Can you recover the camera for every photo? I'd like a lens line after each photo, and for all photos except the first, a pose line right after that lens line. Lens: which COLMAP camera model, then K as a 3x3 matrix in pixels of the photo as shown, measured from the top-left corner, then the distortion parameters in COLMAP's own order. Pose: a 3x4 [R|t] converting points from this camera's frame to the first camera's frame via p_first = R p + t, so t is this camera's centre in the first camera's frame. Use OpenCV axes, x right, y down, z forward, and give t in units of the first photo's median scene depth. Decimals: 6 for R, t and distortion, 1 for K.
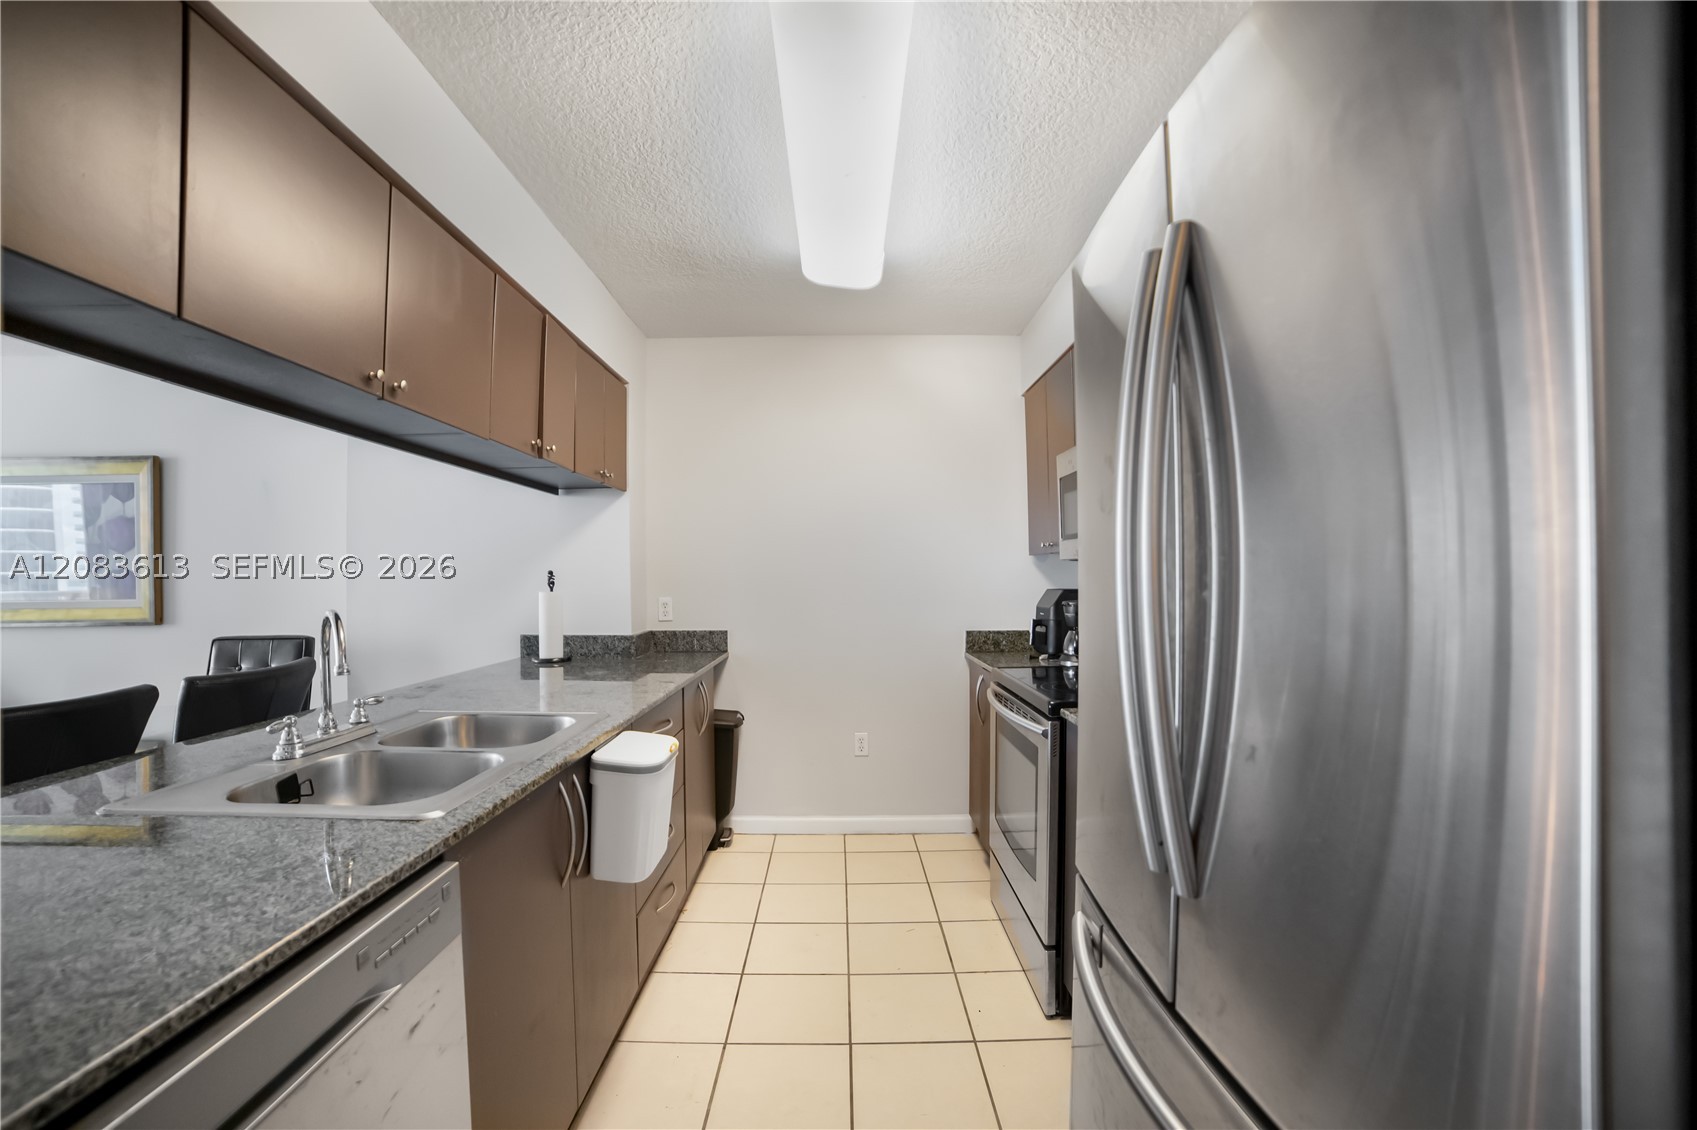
lens RADIAL K [[688.3, 0, 830.8], [0, 688.3, 575.8], [0, 0, 1]] dist [-0.017918, 0.008424]
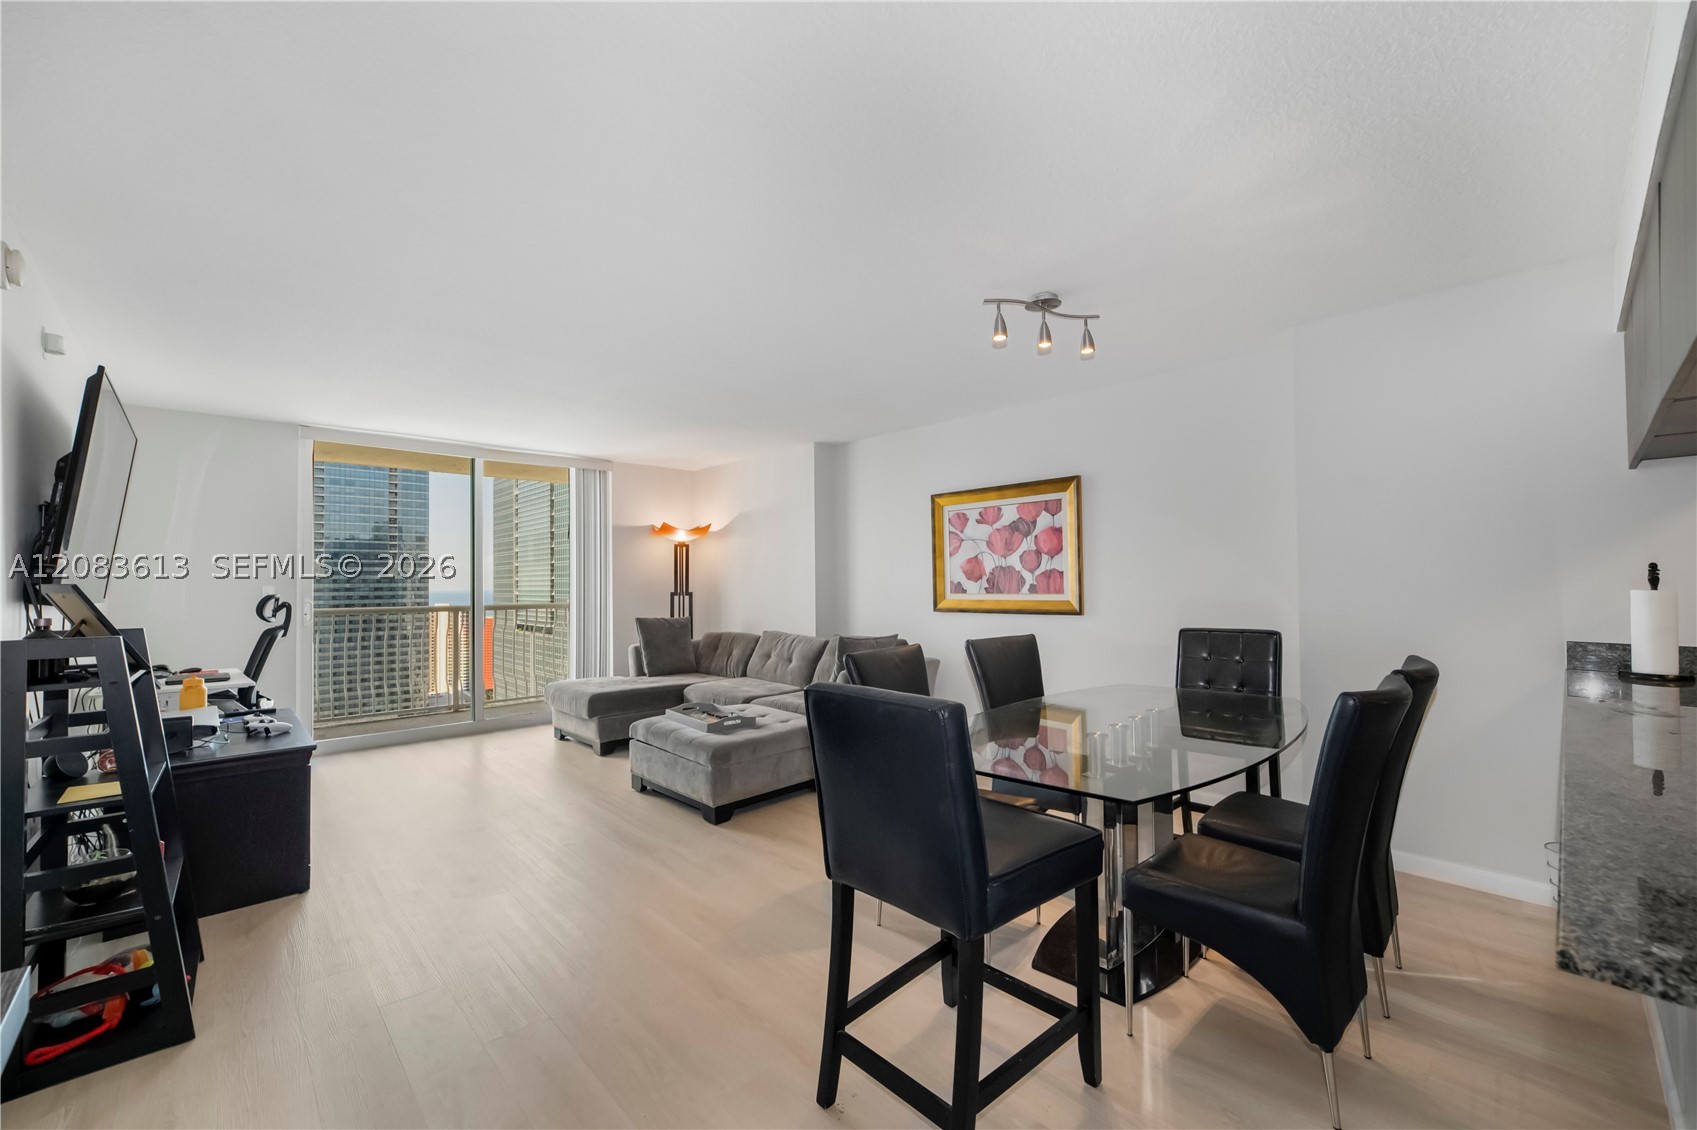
lens RADIAL K [[688.3, 0, 826.6], [0, 688.3, 578.4], [0, 0, 1]] dist [-0.017918, 0.008424]
pose [[0.692921, -0.003904, -0.721003, -0.523803], [0.009749, 0.999945, 0.003955, -0.002180], [0.720948, -0.009770, 0.692921, -0.217546]]
